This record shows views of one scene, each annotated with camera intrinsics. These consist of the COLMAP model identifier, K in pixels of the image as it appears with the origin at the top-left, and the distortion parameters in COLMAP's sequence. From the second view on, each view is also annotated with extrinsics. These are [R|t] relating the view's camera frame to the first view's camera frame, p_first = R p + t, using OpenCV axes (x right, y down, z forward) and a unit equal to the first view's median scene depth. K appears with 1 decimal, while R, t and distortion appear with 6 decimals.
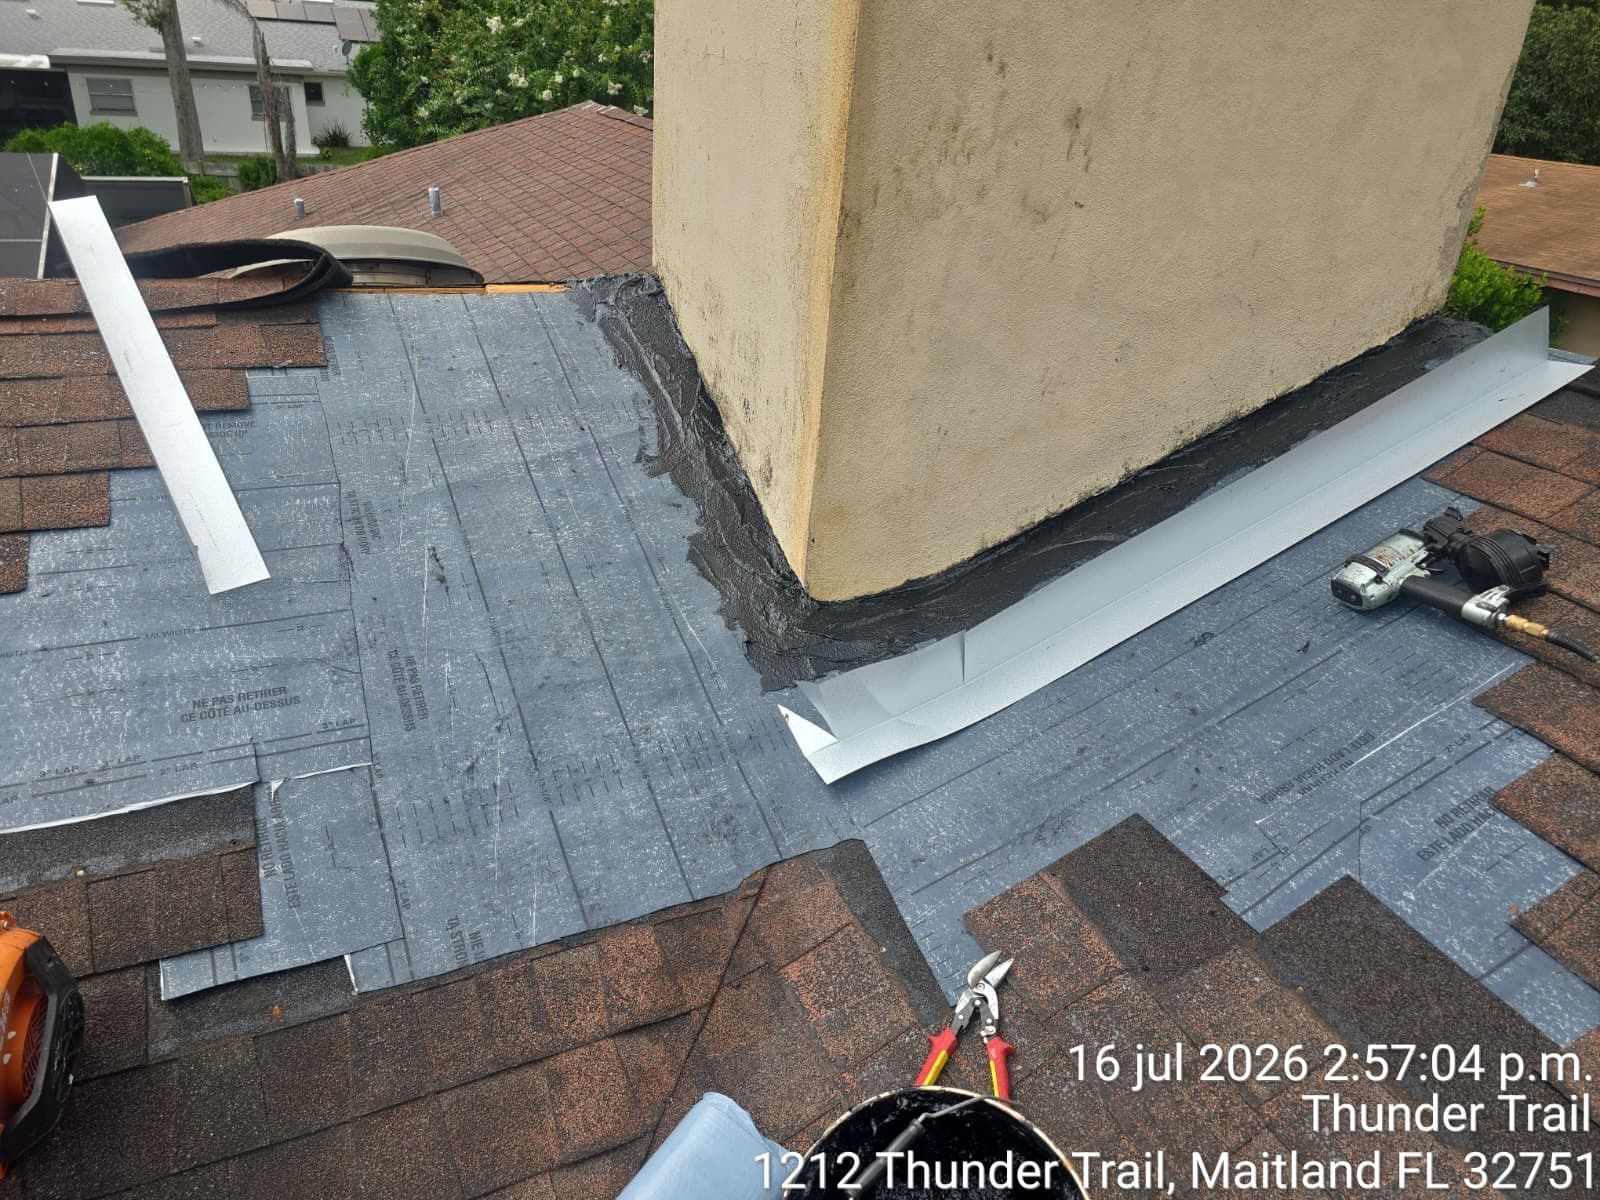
lens RADIAL K [[1078.4, 0, 798.2], [0, 1078.4, 589.8], [0, 0, 1]] dist [0.064871, -0.068555]
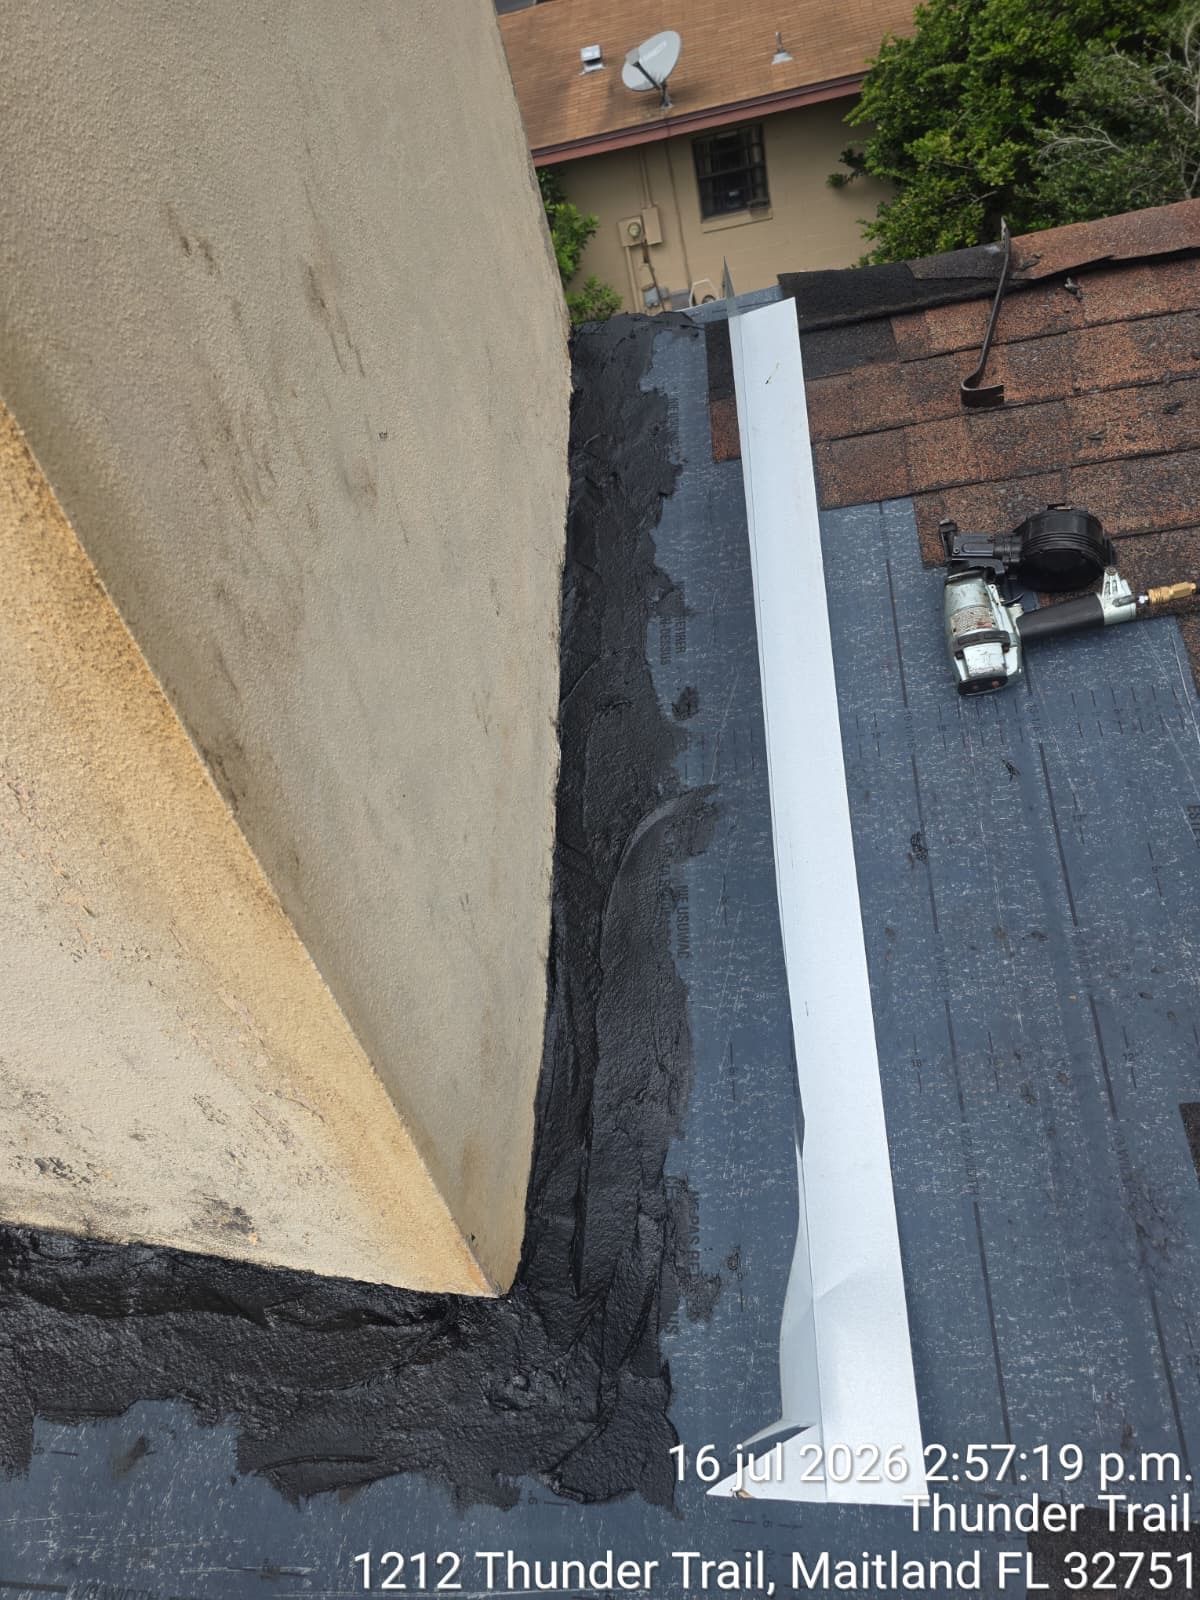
lens RADIAL K [[1076.5, 0, 607.3], [0, 1076.5, 791.0], [0, 0, 1]] dist [0.063517, -0.063624]
pose [[0.458350, -0.681807, 0.570136, -0.112604], [0.596851, 0.711444, 0.370966, -0.372261], [-0.658547, 0.170254, 0.733028, 0.587580]]
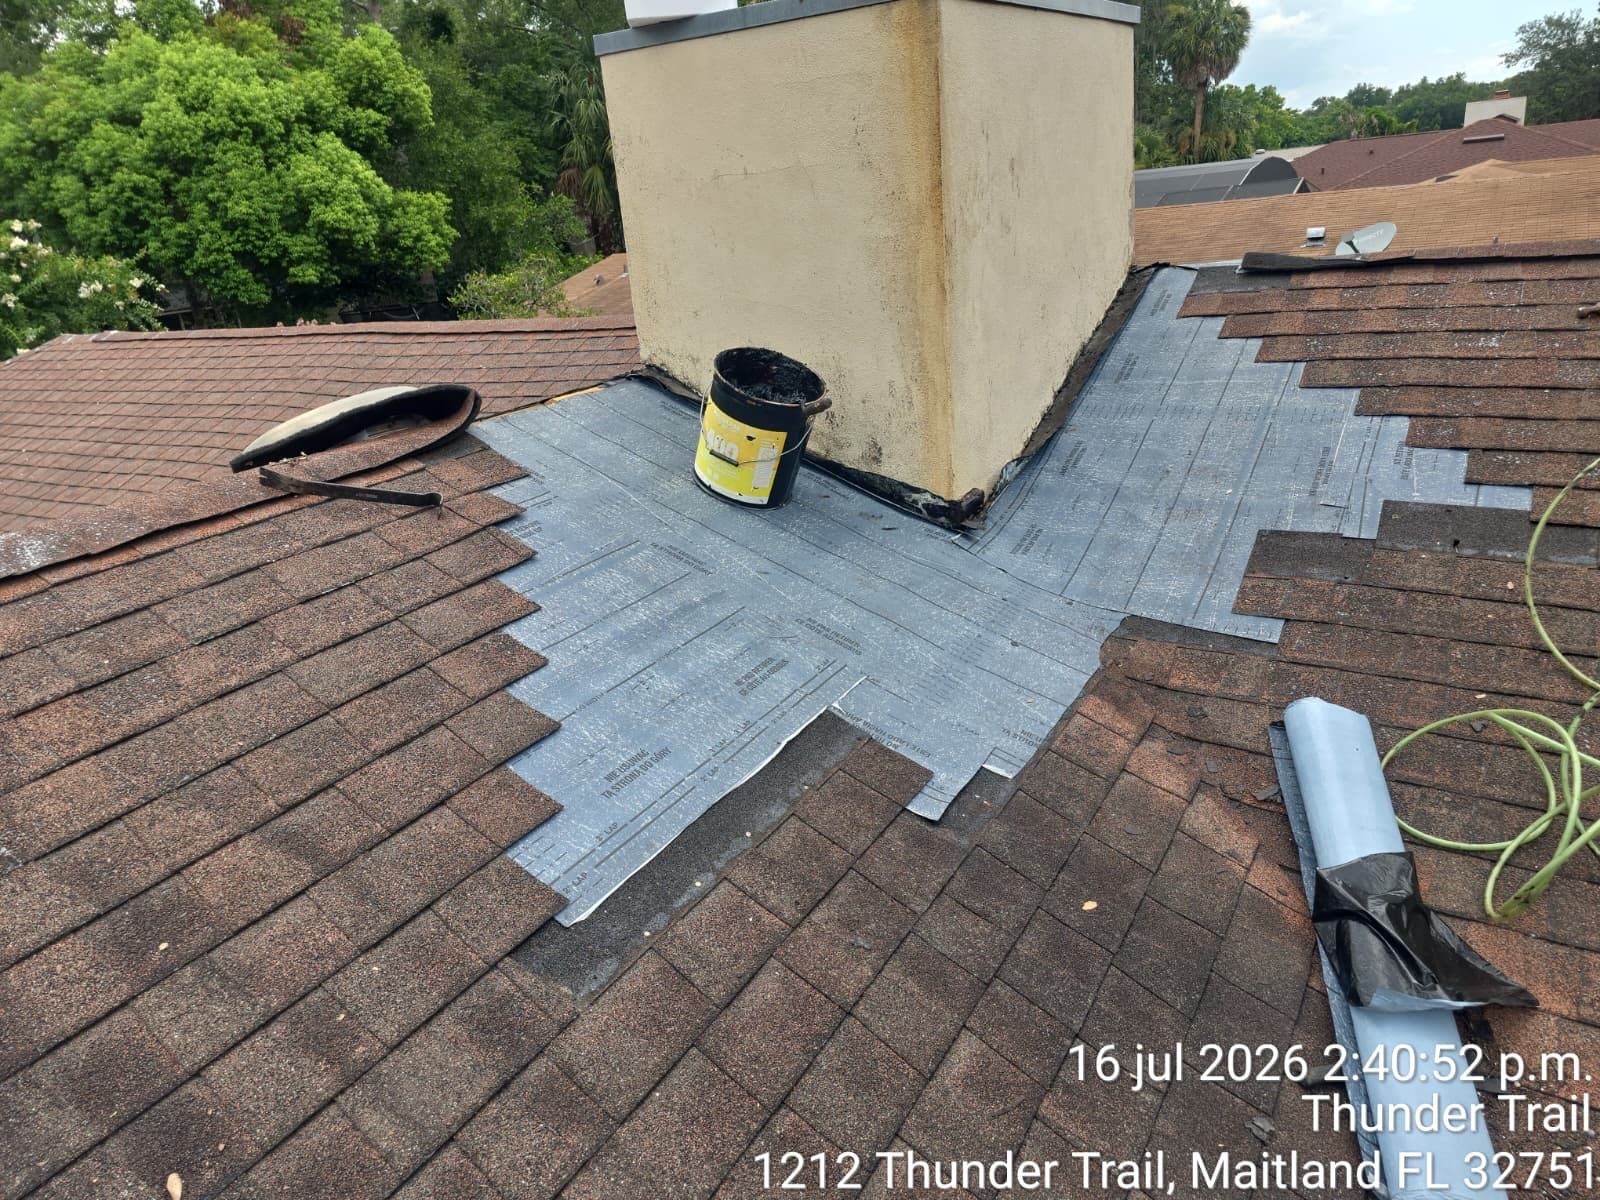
lens RADIAL K [[1076.5, 0, 806.1], [0, 1076.5, 592.7], [0, 0, 1]] dist [0.063517, -0.063624]
pose [[0.822152, -0.328037, 0.465250, -0.903841], [0.383339, 0.923229, -0.026459, 0.062385], [-0.420852, 0.200102, 0.884784, -0.132488]]
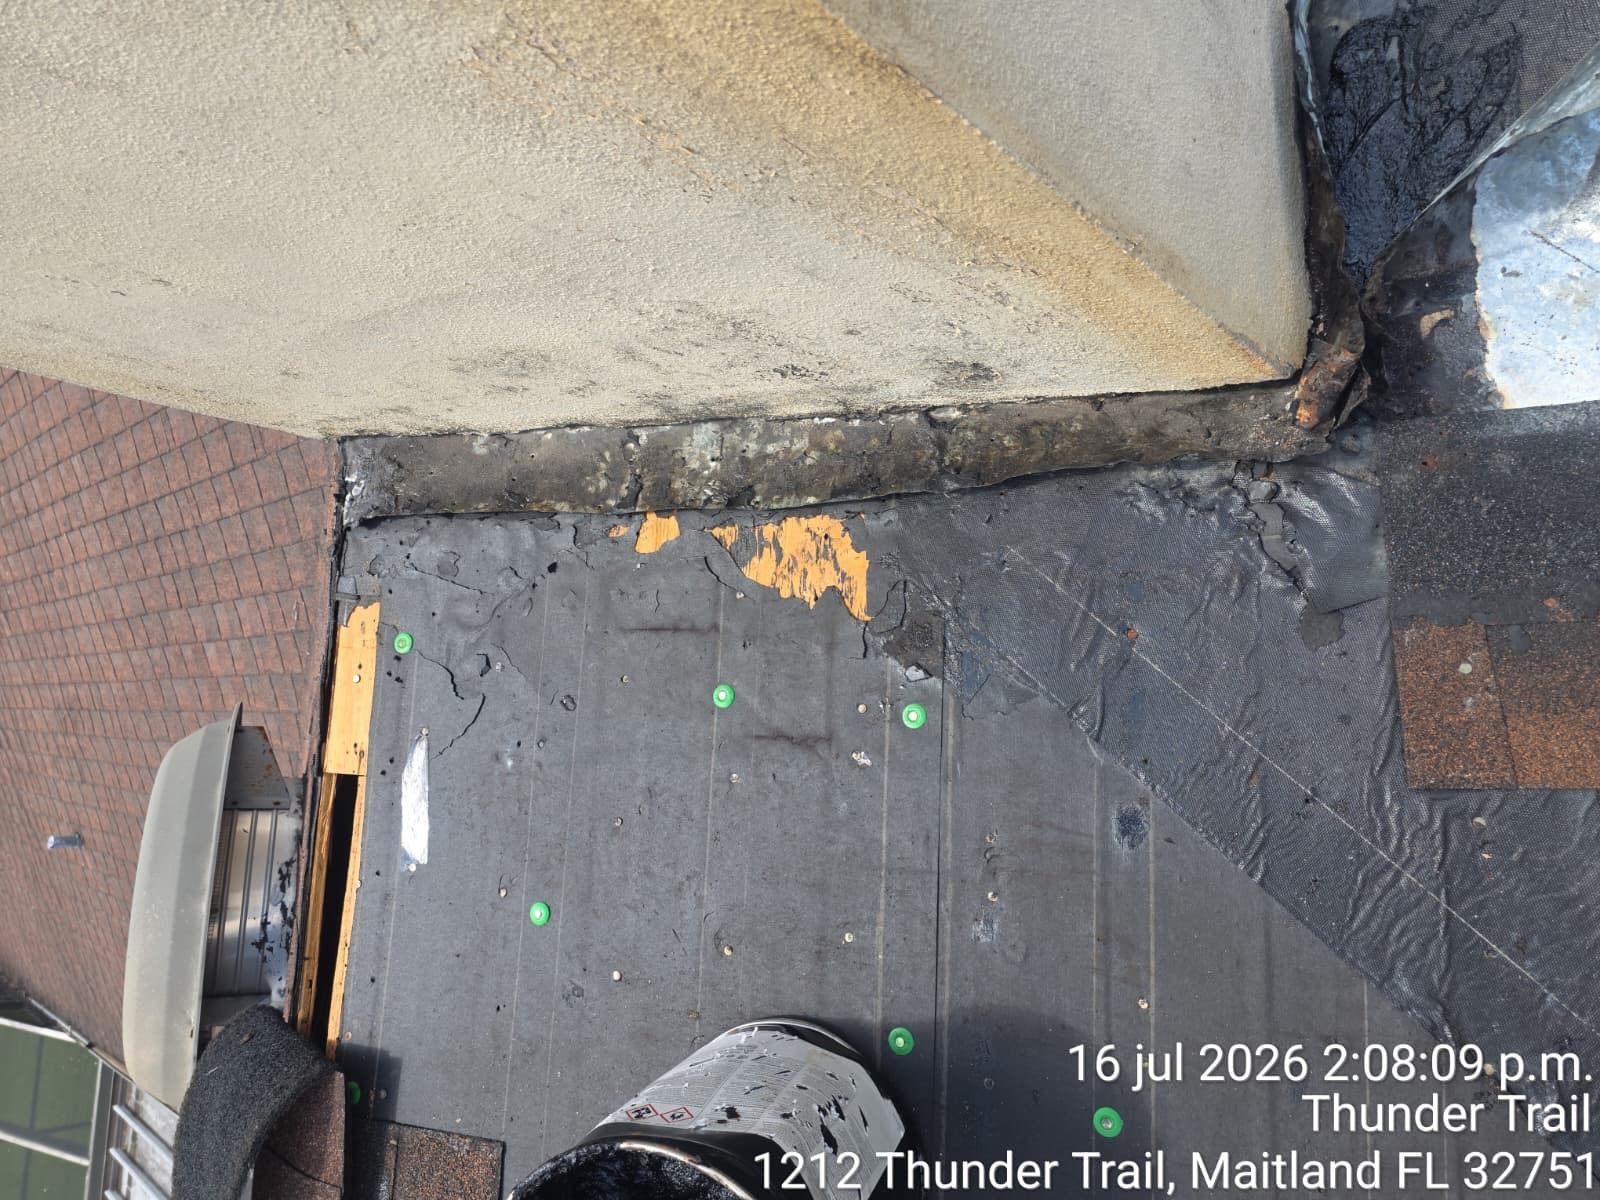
lens RADIAL K [[1078.4, 0, 798.2], [0, 1078.4, 589.8], [0, 0, 1]] dist [0.064871, -0.068555]
pose [[0.292564, -0.935874, -0.196331, -0.052244], [0.916928, 0.216289, 0.335355, -0.358069], [-0.271386, -0.278134, 0.921407, 0.663987]]
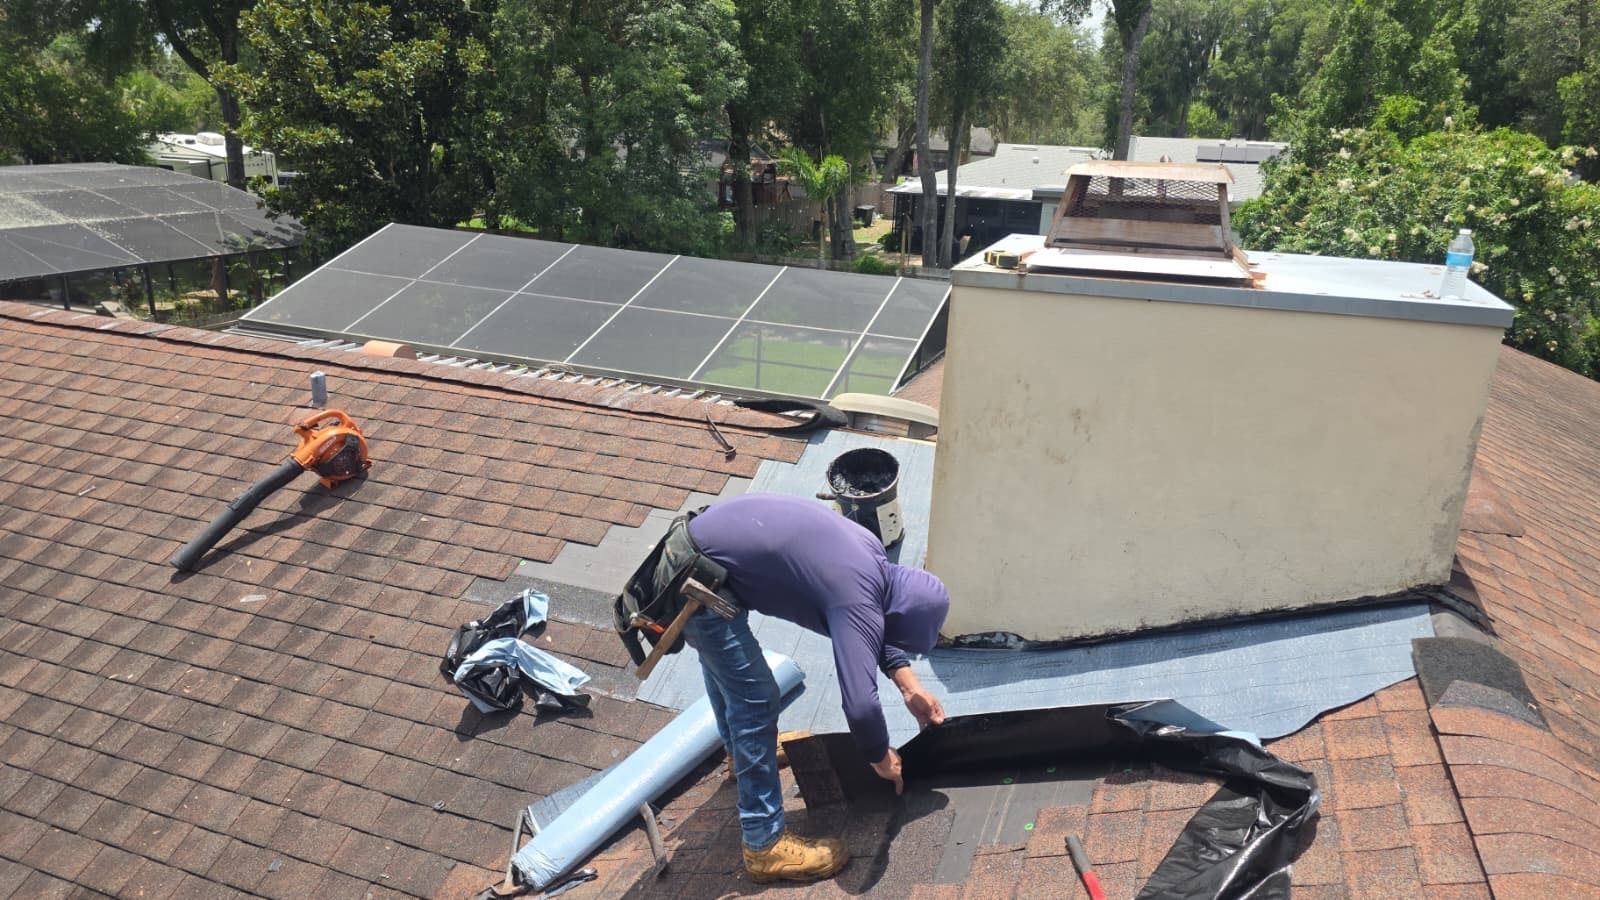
lens RADIAL K [[1072.6, 0, 800.0], [0, 1072.6, 450.0], [0, 0, 1]] dist [0.083829, -0.108779]
pose [[0.702992, 0.177040, -0.688810, 1.167527], [-0.314183, 0.946197, -0.077457, -0.086630], [0.638037, 0.270864, 0.720792, -0.579433]]
